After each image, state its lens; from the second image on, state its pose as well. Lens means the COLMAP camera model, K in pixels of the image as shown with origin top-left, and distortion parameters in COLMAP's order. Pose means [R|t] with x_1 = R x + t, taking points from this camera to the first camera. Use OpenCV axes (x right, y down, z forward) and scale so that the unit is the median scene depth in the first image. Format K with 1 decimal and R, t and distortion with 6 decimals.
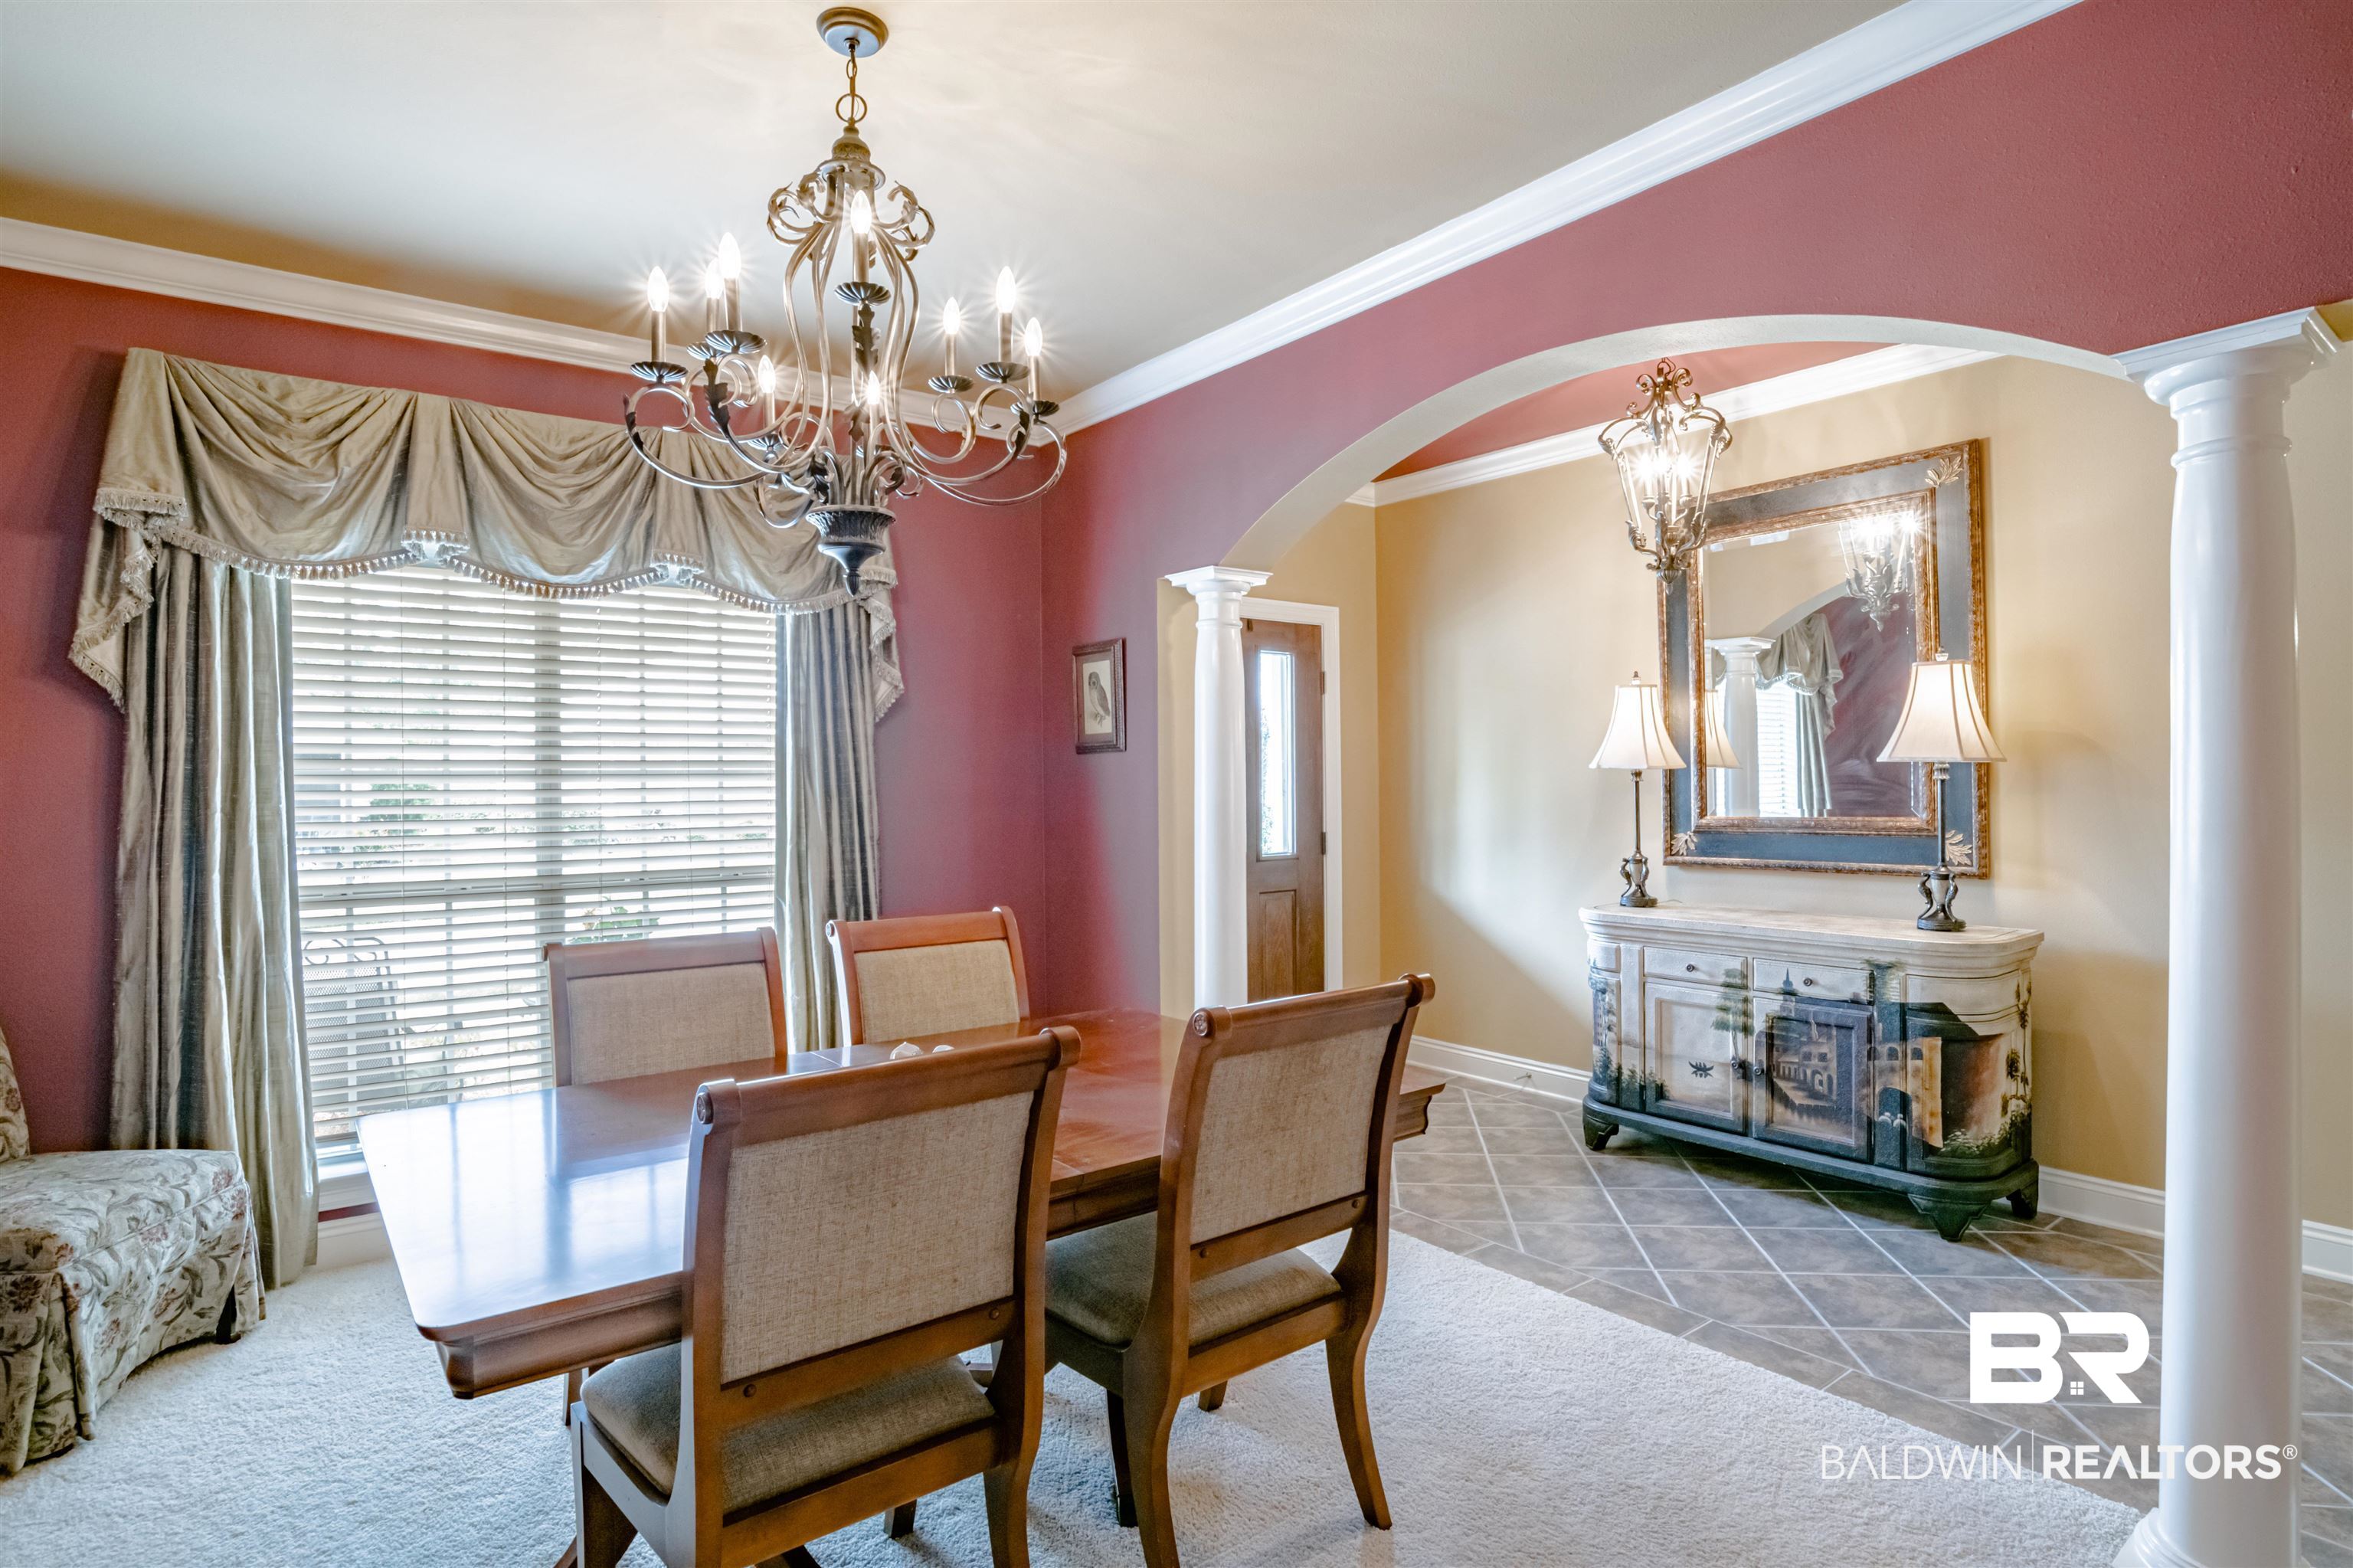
lens RADIAL K [[1202.6, 0, 1179.2], [0, 1202.6, 784.3], [0, 0, 1]] dist [-0.054139, 0.013865]
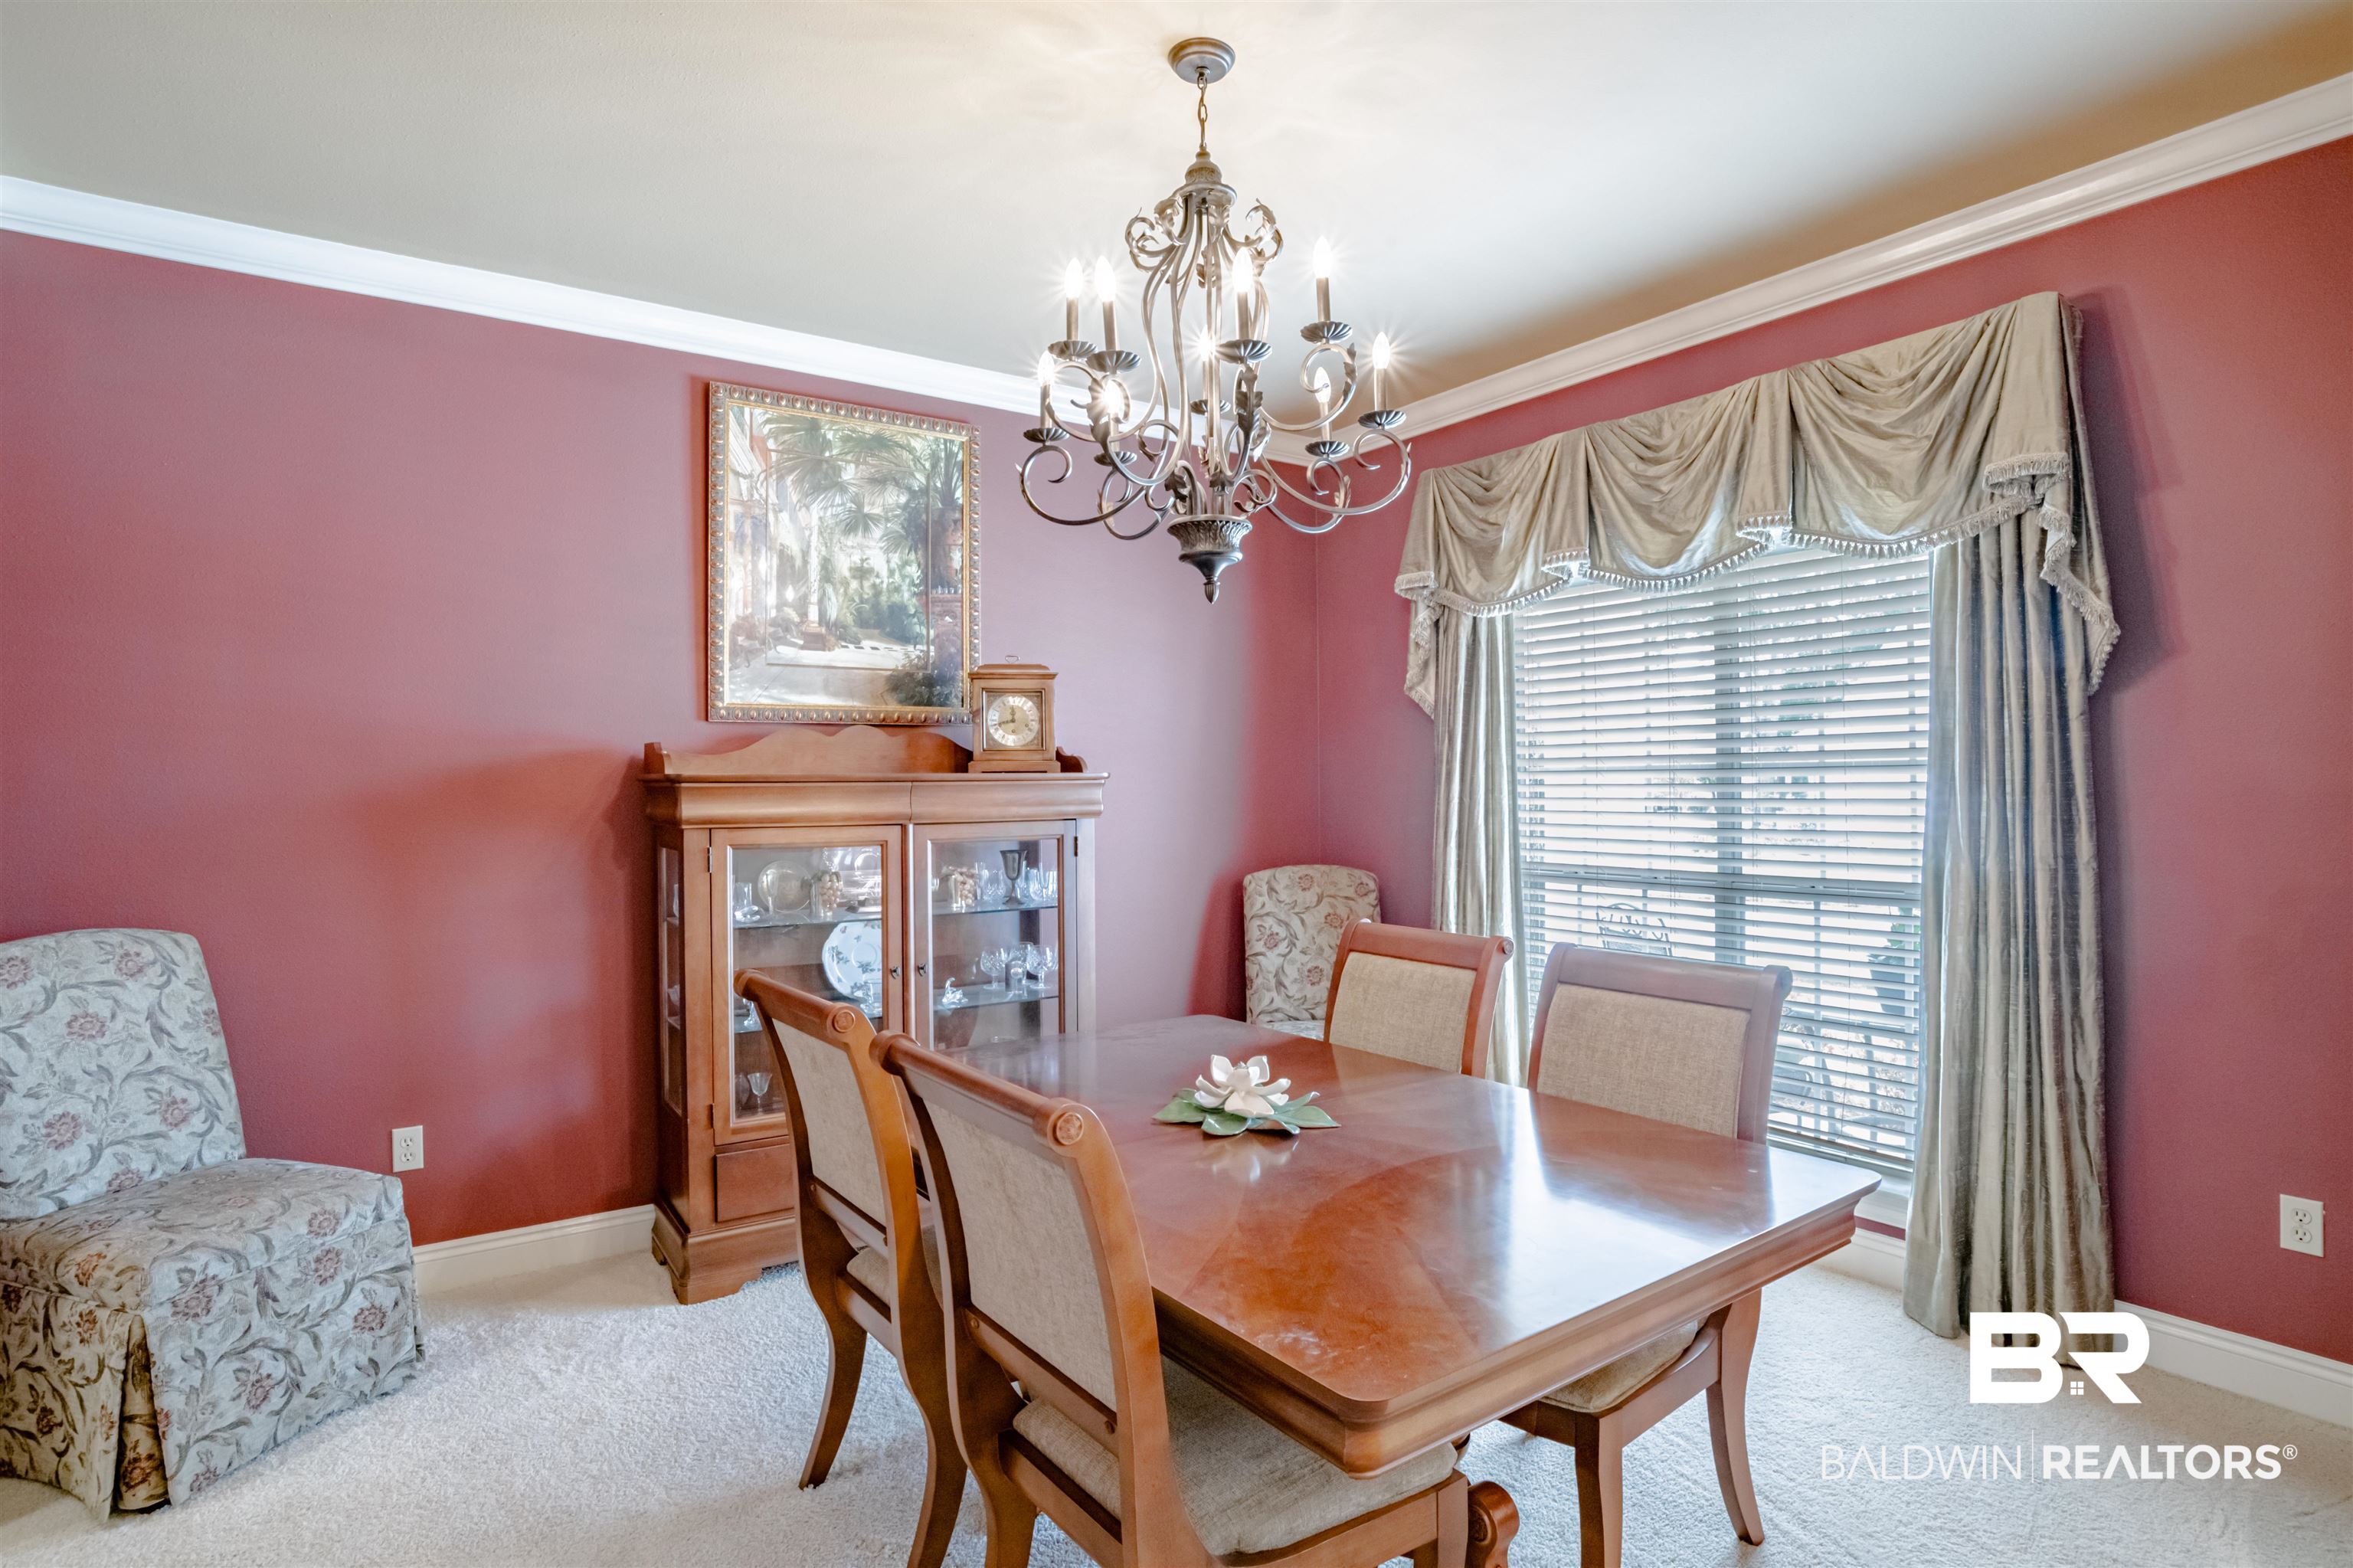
lens RADIAL K [[1202.6, 0, 1176.0], [0, 1202.6, 773.3], [0, 0, 1]] dist [-0.054139, 0.013865]
pose [[-0.047040, -0.002198, -0.998891, 0.457029], [0.007798, 0.999966, -0.002567, -0.005274], [0.998863, -0.007910, -0.047021, 0.598555]]
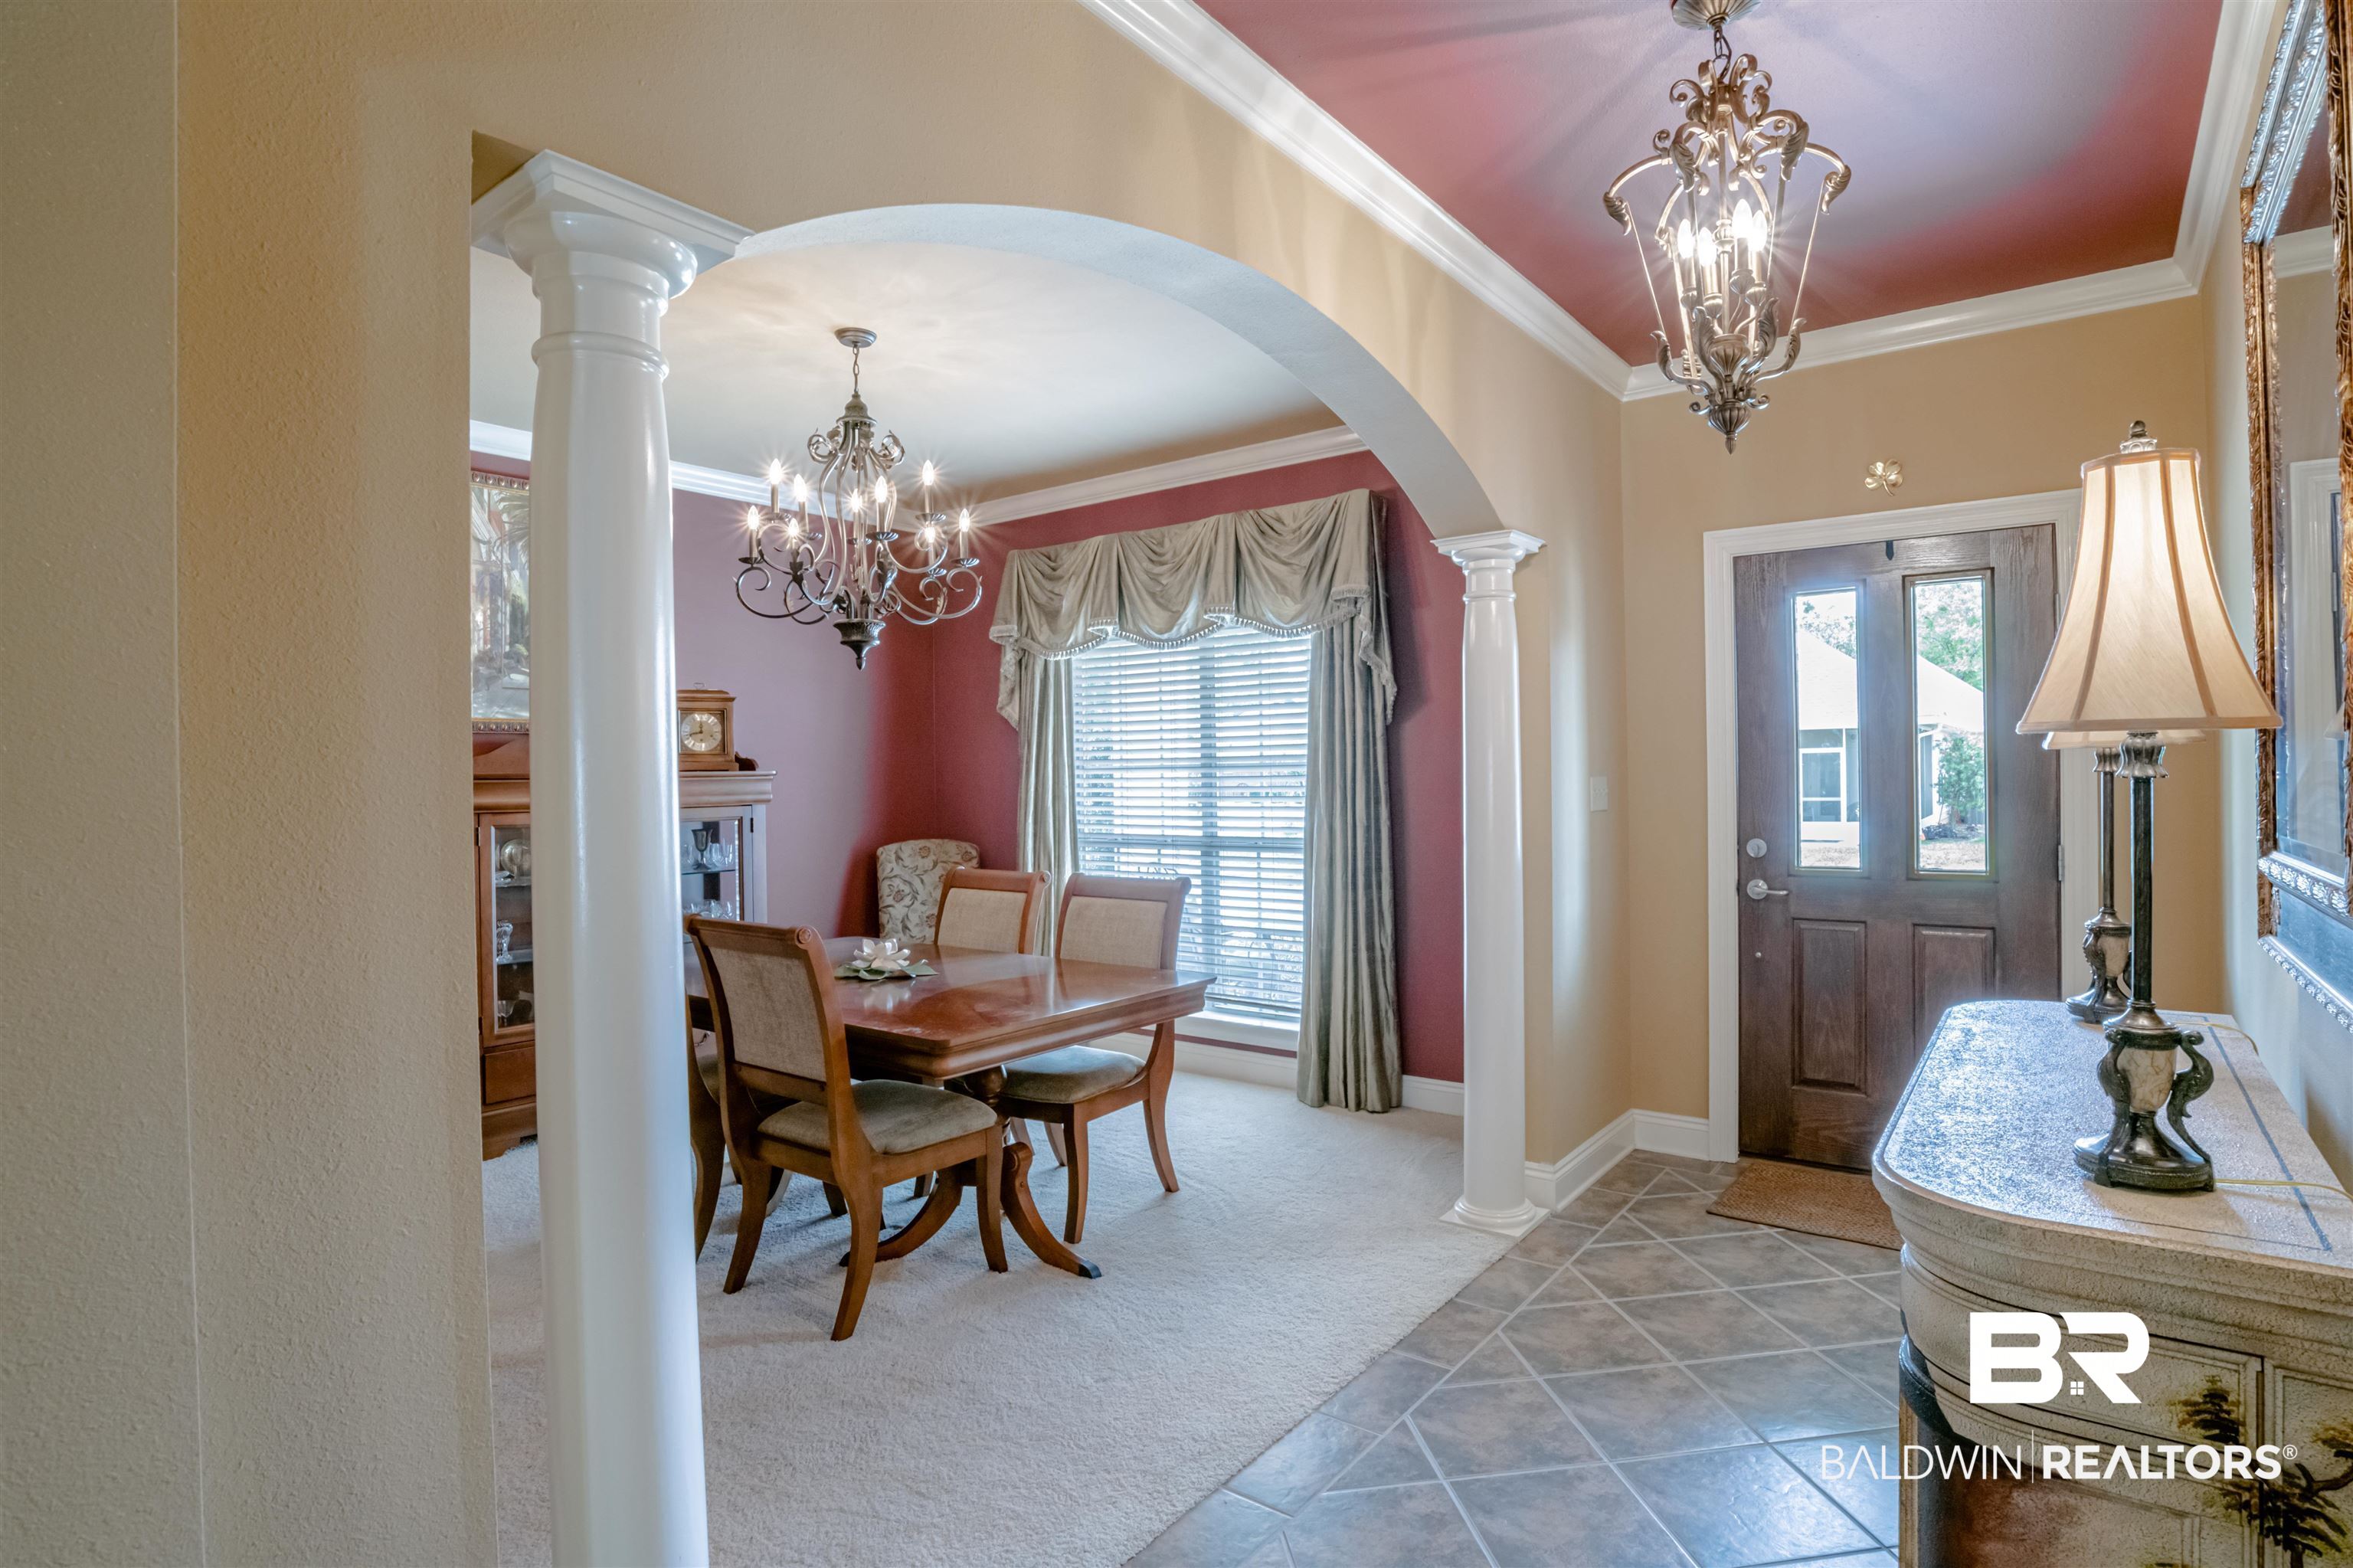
lens RADIAL K [[1202.6, 0, 1193.6], [0, 1202.6, 779.1], [0, 0, 1]] dist [-0.054139, 0.013865]
pose [[0.270176, 0.007201, -0.962784, 0.886950], [0.010020, 0.999897, 0.010290, -0.008560], [0.962759, -0.012427, 0.270076, 0.585360]]
